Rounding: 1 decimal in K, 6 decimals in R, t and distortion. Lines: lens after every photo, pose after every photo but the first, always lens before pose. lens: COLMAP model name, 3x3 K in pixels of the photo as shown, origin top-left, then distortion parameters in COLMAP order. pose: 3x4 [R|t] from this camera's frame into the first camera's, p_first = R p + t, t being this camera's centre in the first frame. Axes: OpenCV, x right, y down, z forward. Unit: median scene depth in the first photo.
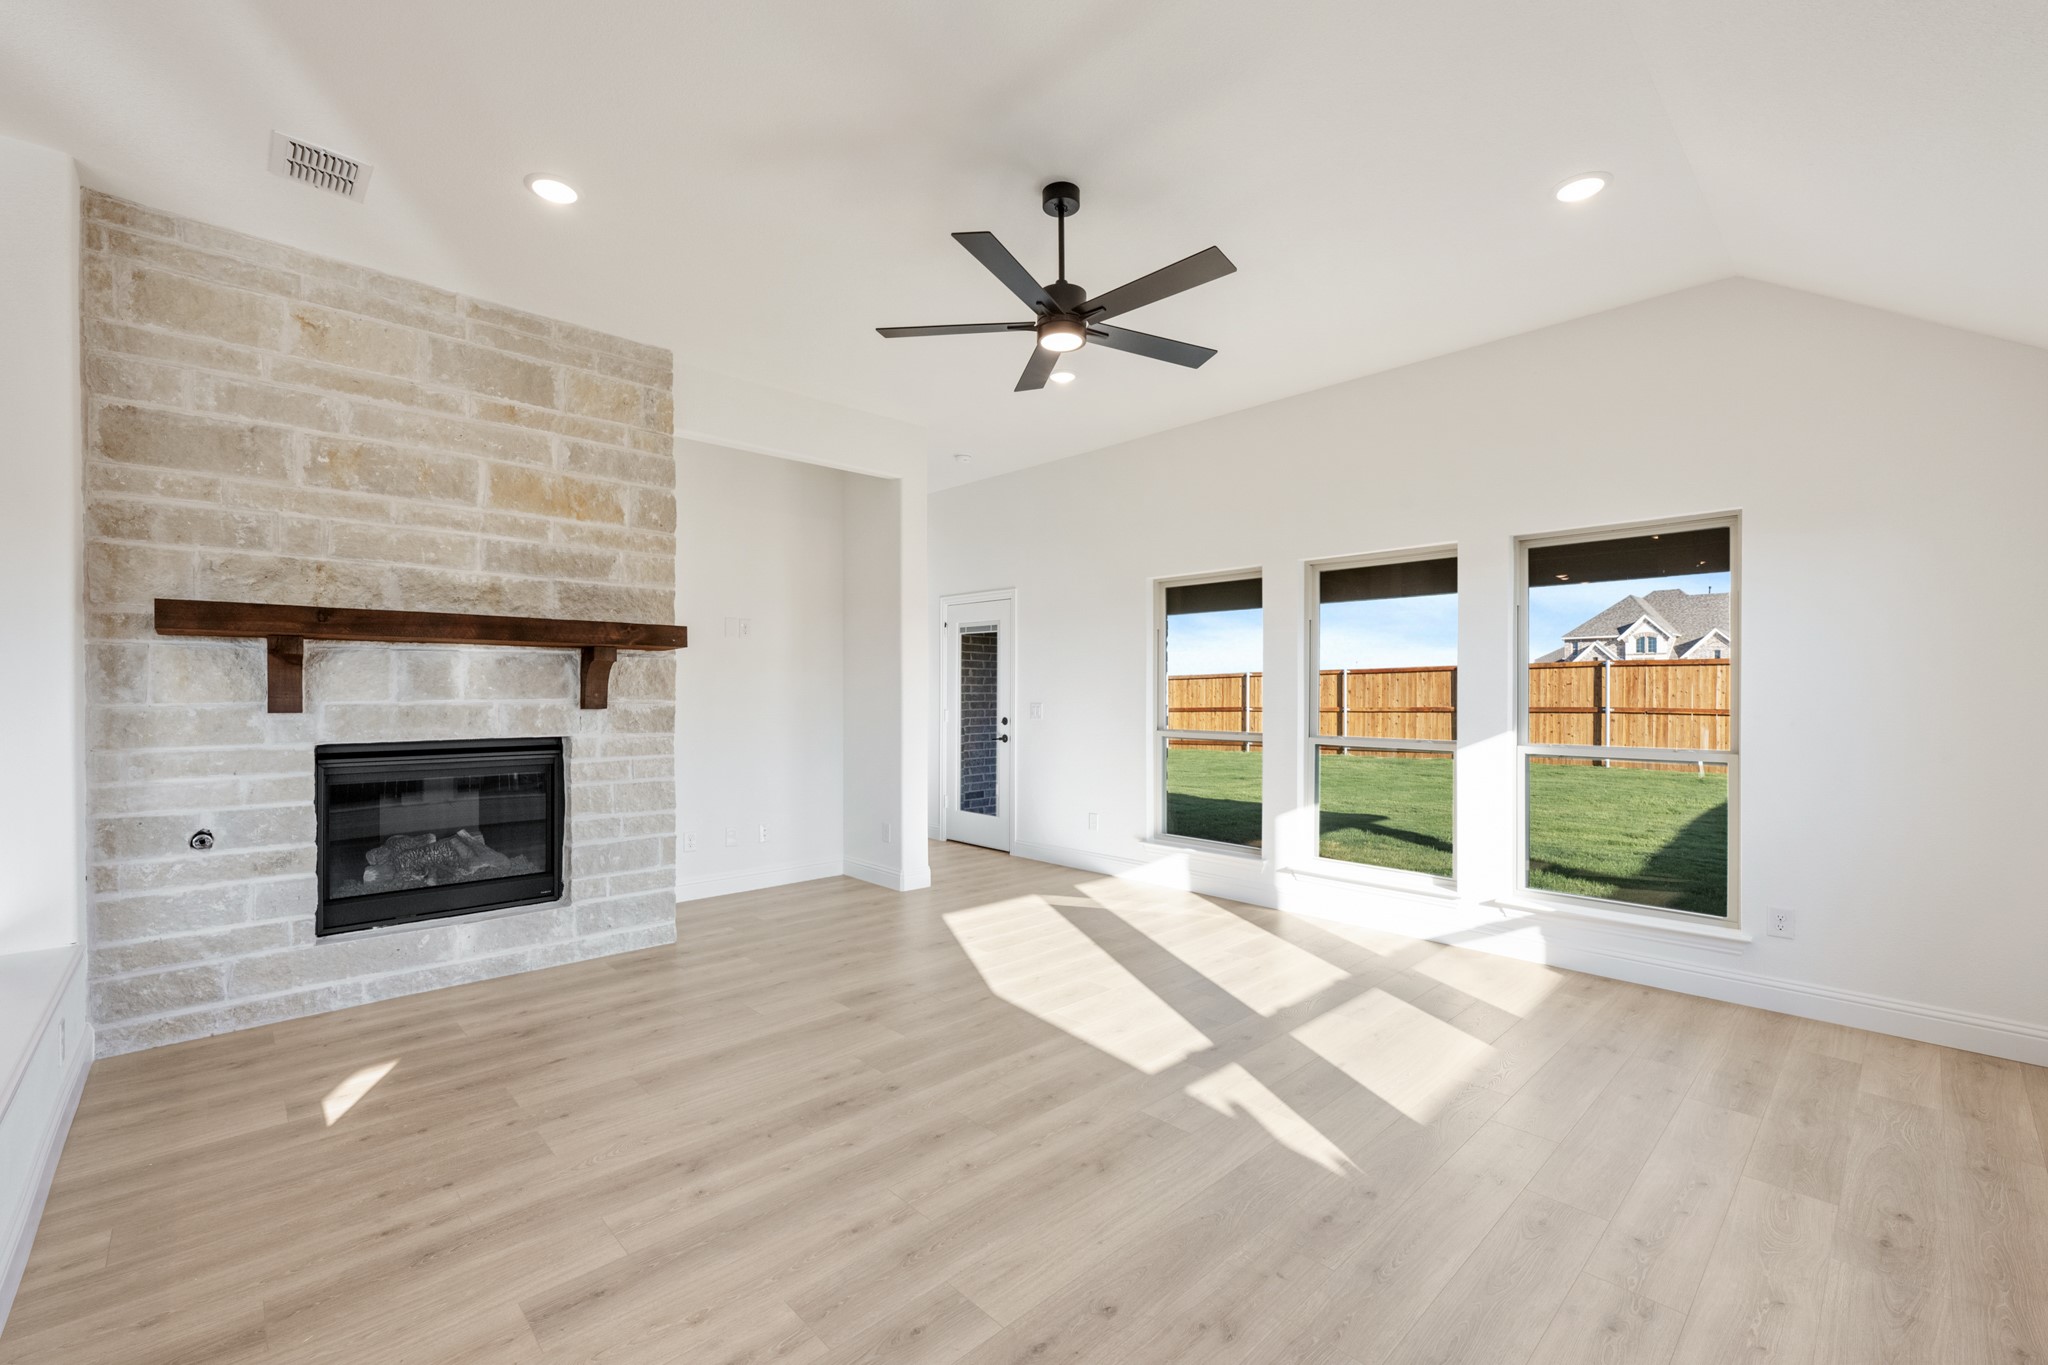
lens RADIAL K [[853.0, 0, 1024.0], [0, 853.0, 682.5], [0, 0, 1]] dist [-0.000897, -0.000236]
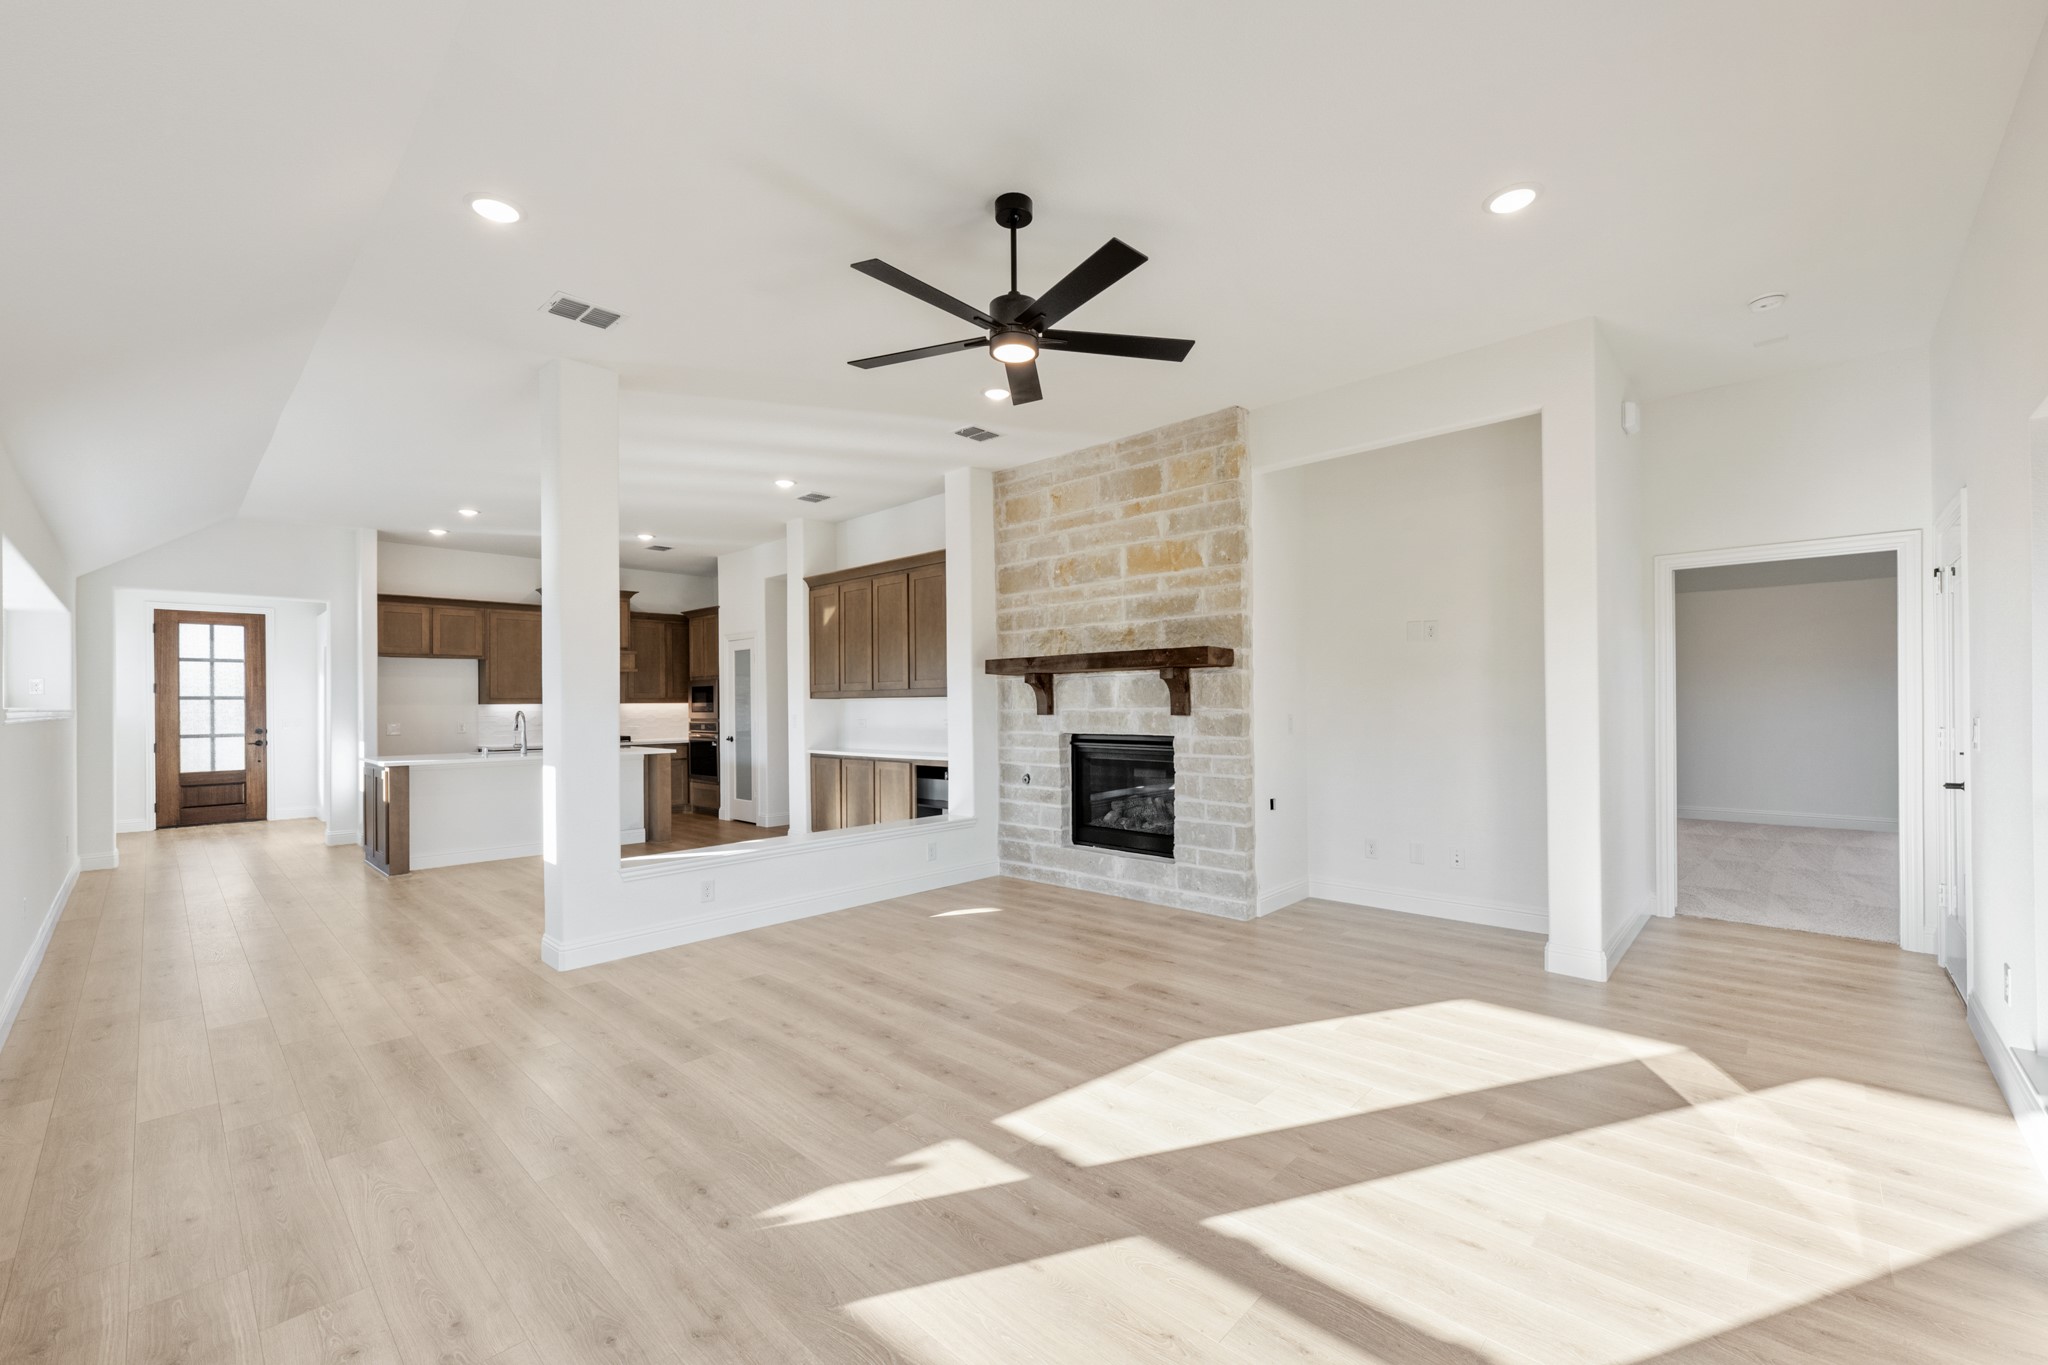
lens RADIAL K [[829.9, 0, 1024.1], [0, 829.9, 689.8], [0, 0, 1]] dist [-0.000691, -0.000018]
pose [[0.053189, -0.016458, -0.998449, 0.806462], [0.021202, 0.999657, -0.015349, 0.007070], [0.998359, -0.020353, 0.053520, 0.761567]]
